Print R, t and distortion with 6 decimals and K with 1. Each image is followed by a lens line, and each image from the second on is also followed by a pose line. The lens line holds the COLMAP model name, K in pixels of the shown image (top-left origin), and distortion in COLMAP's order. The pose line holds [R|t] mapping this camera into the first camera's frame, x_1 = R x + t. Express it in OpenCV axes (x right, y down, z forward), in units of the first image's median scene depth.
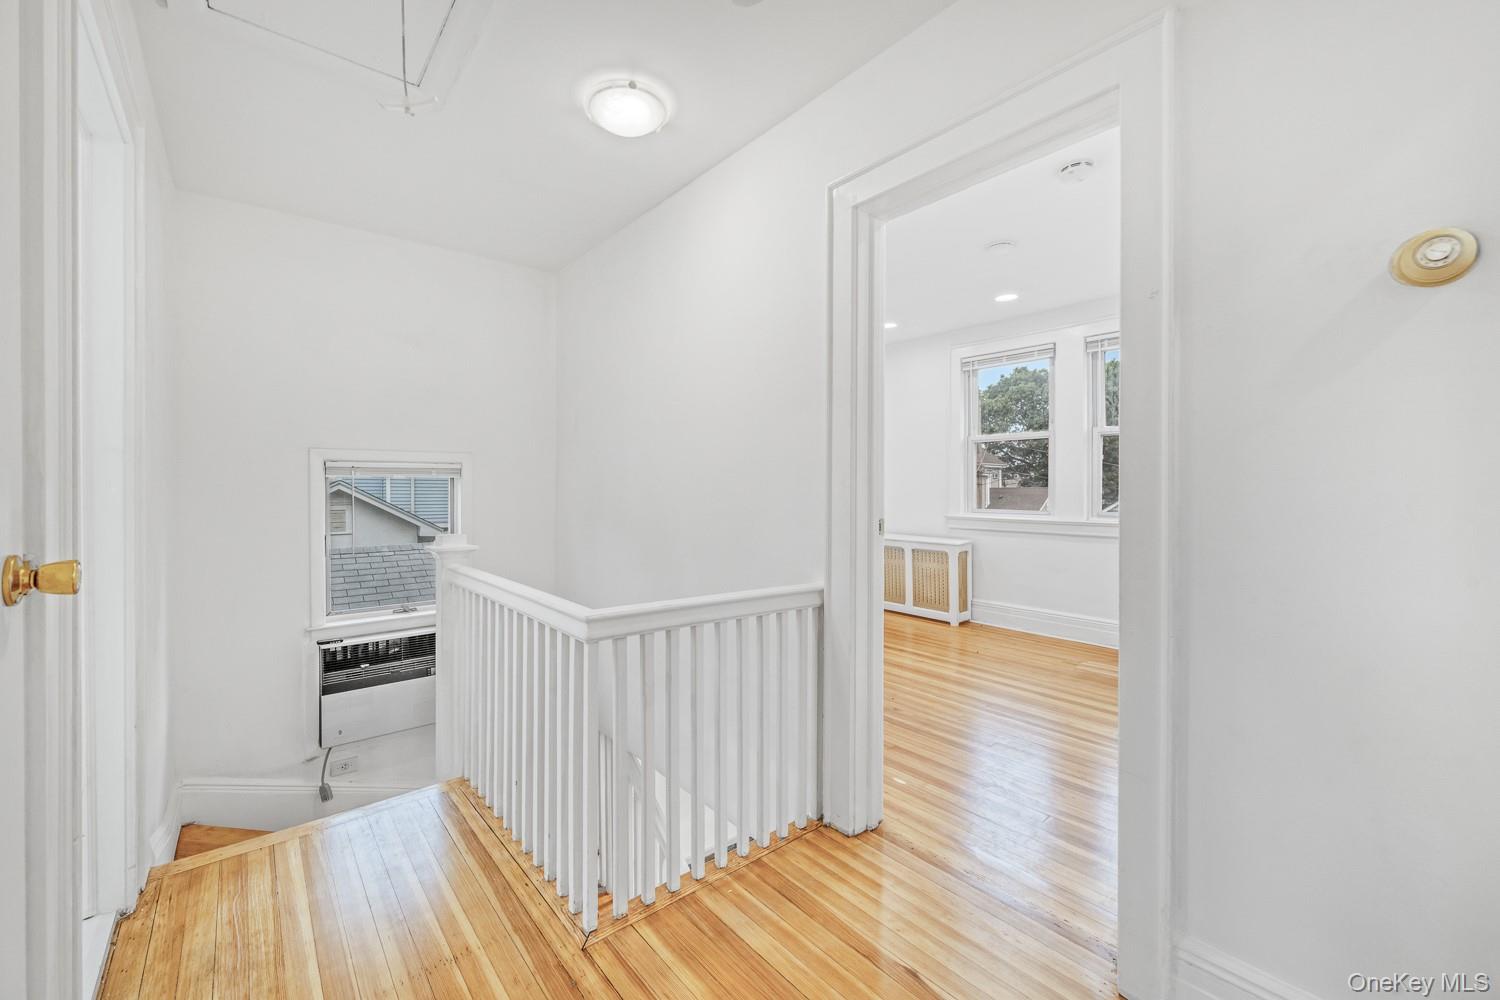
lens RADIAL K [[610.8, 0, 718.2], [0, 610.8, 495.7], [0, 0, 1]] dist [-0.000248, -0.000019]
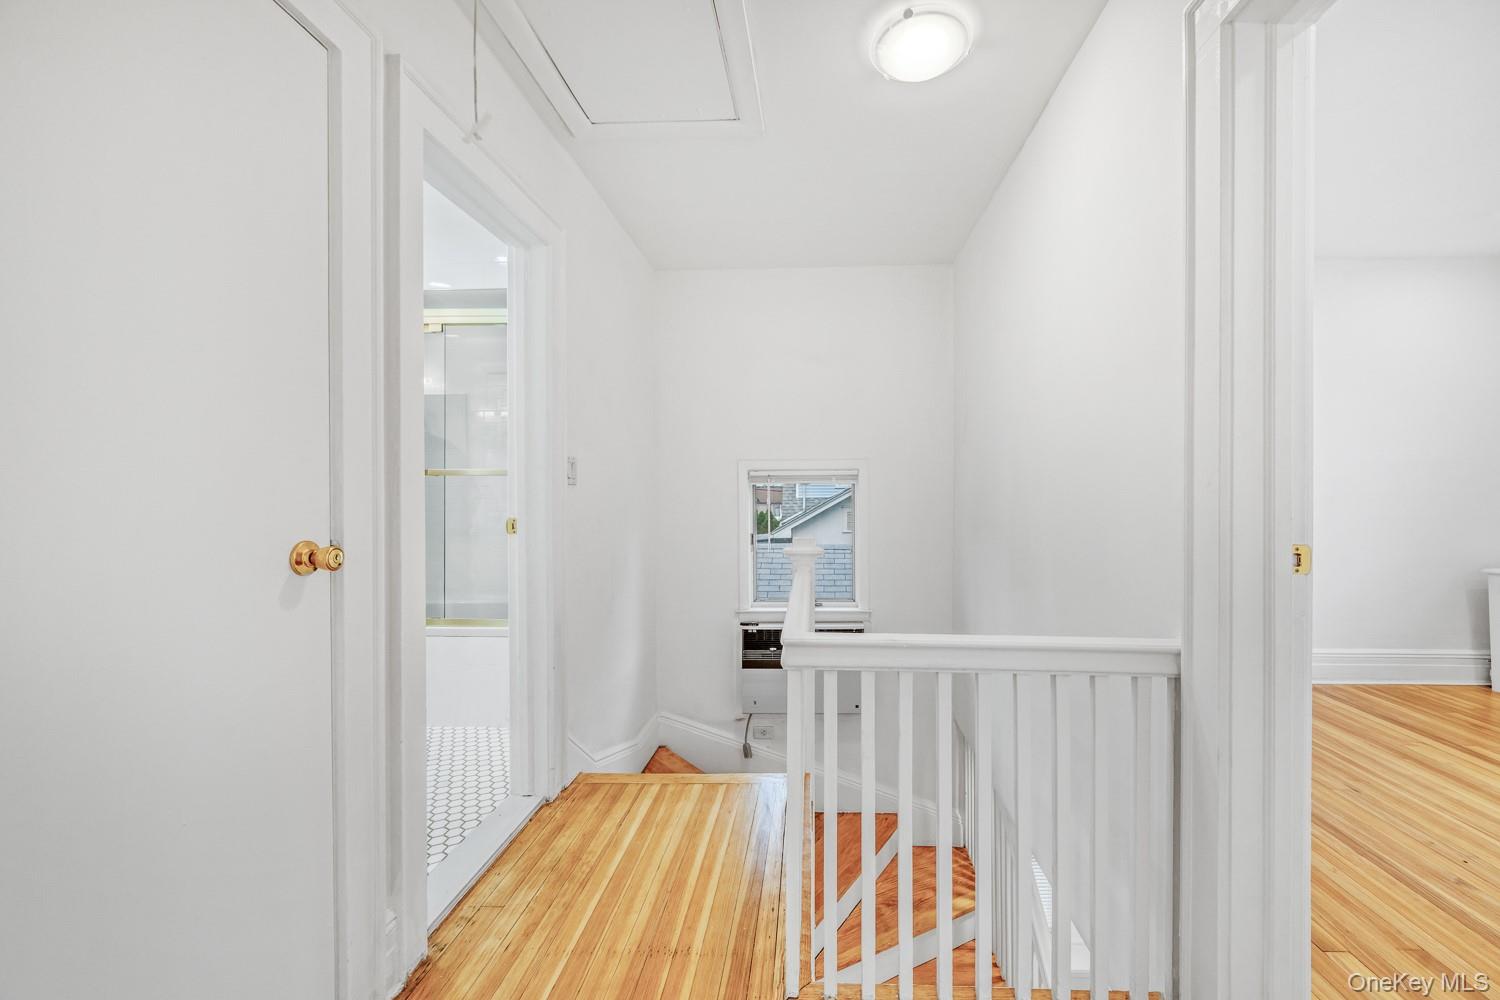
lens RADIAL K [[599.0, 0, 790.3], [0, 599.0, 499.9], [0, 0, 1]] dist [0.000732, -0.000402]
pose [[0.758661, 0.003755, -0.651474, 0.225084], [-0.003662, 0.999992, 0.001500, -0.003230], [0.651475, 0.001248, 0.758669, 0.219696]]
